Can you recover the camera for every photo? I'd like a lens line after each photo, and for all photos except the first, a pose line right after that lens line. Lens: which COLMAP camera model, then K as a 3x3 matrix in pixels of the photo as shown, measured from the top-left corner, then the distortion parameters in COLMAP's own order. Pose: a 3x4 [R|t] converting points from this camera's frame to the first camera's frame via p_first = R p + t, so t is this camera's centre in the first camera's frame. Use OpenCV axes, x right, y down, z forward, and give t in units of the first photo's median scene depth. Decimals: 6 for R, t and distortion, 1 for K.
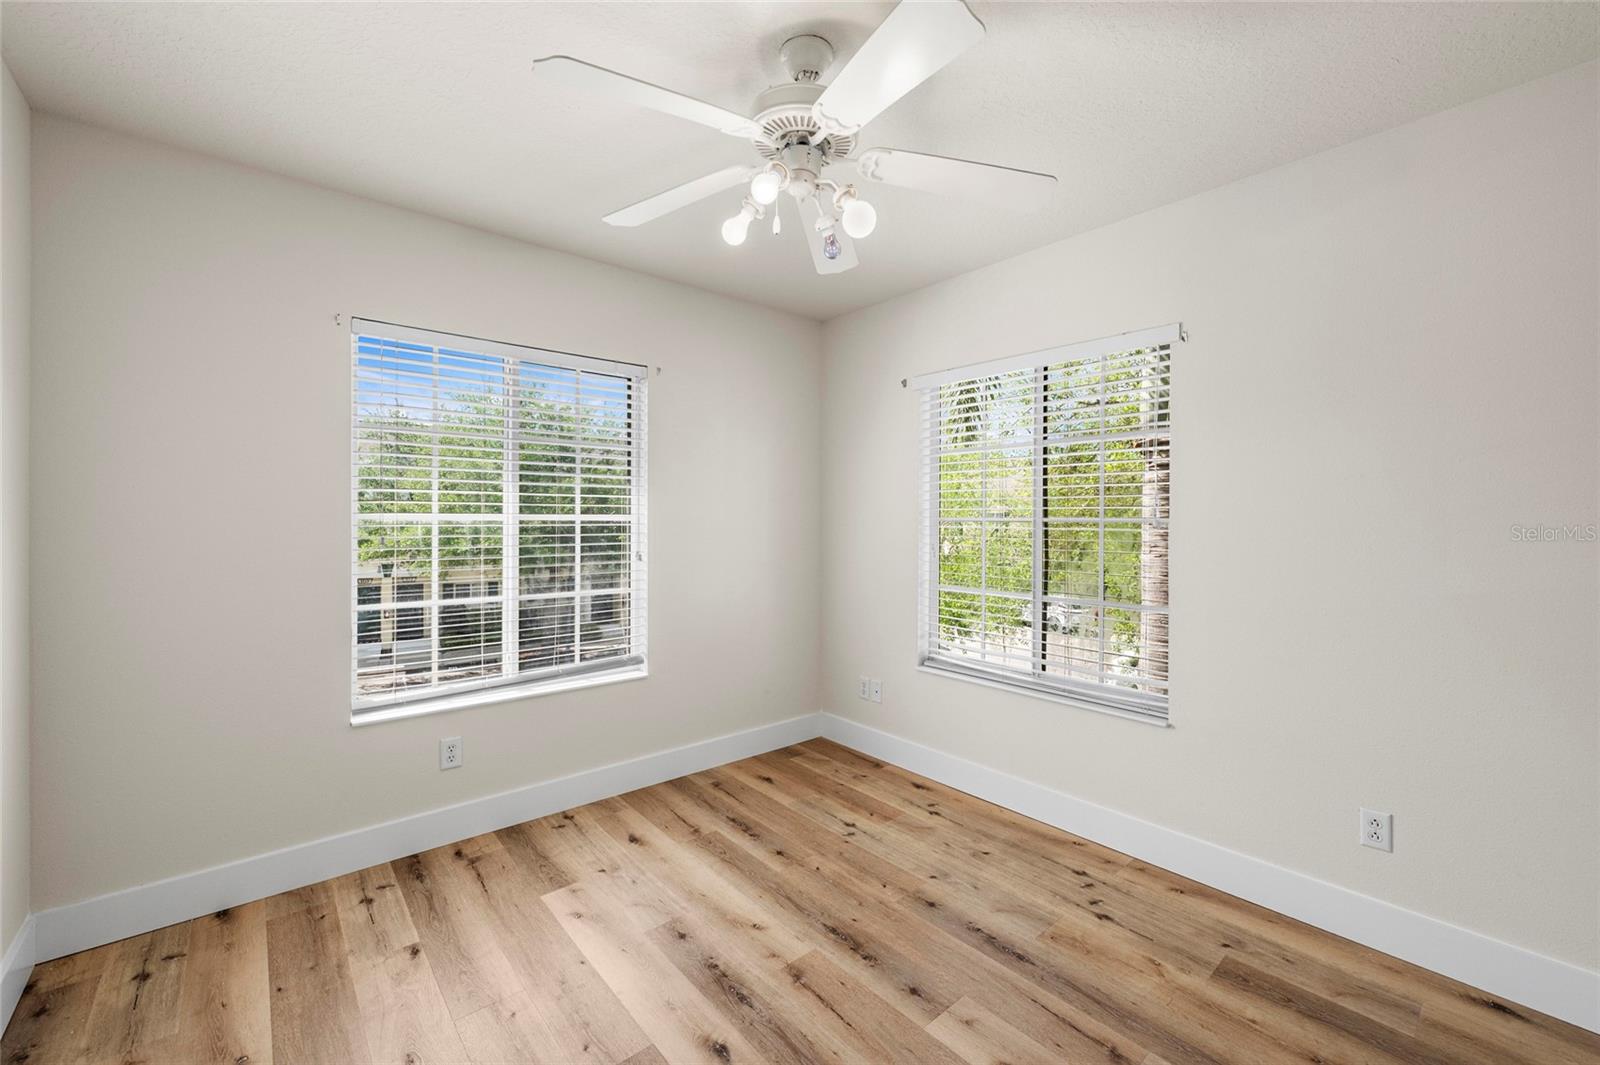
lens RADIAL K [[646.3, 0, 797.1], [0, 646.3, 520.2], [0, 0, 1]] dist [-0.001247, 0.000300]
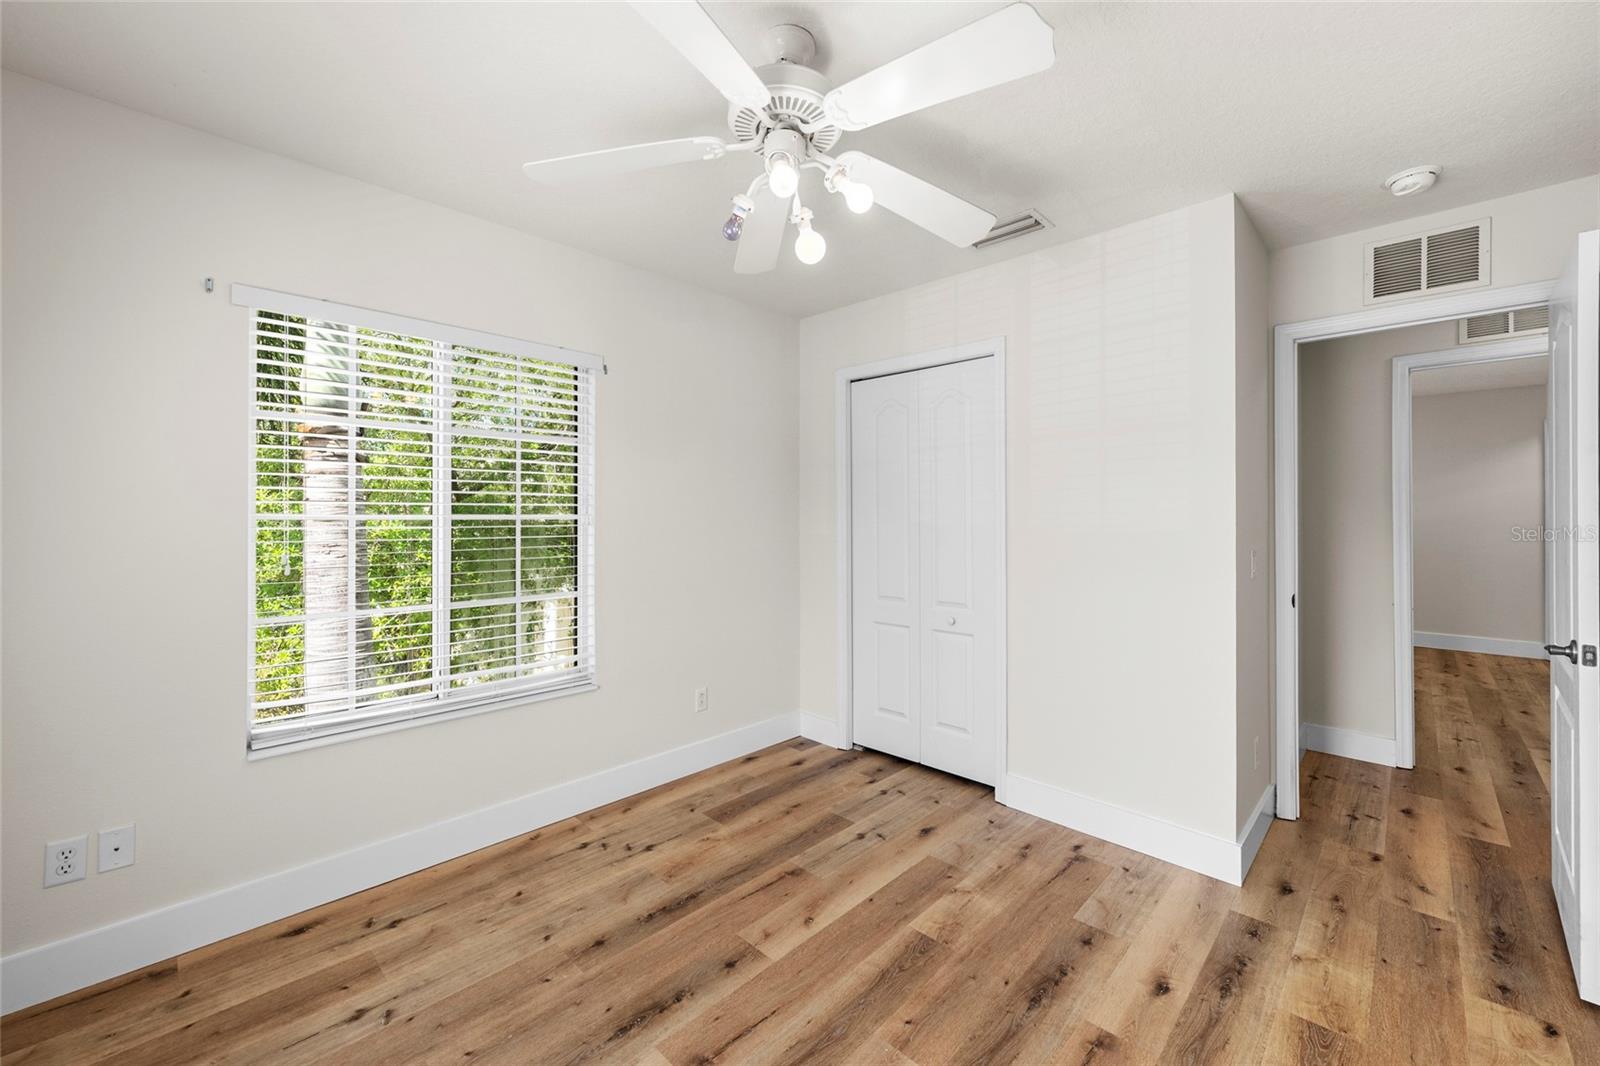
lens RADIAL K [[633.7, 0, 803.4], [0, 633.7, 522.2], [0, 0, 1]] dist [0.002442, -0.001039]
pose [[-0.093133, -0.010524, 0.995598, -0.635849], [0.002655, 0.999938, 0.010818, -0.002676], [-0.995650, 0.003650, -0.093099, 0.727008]]
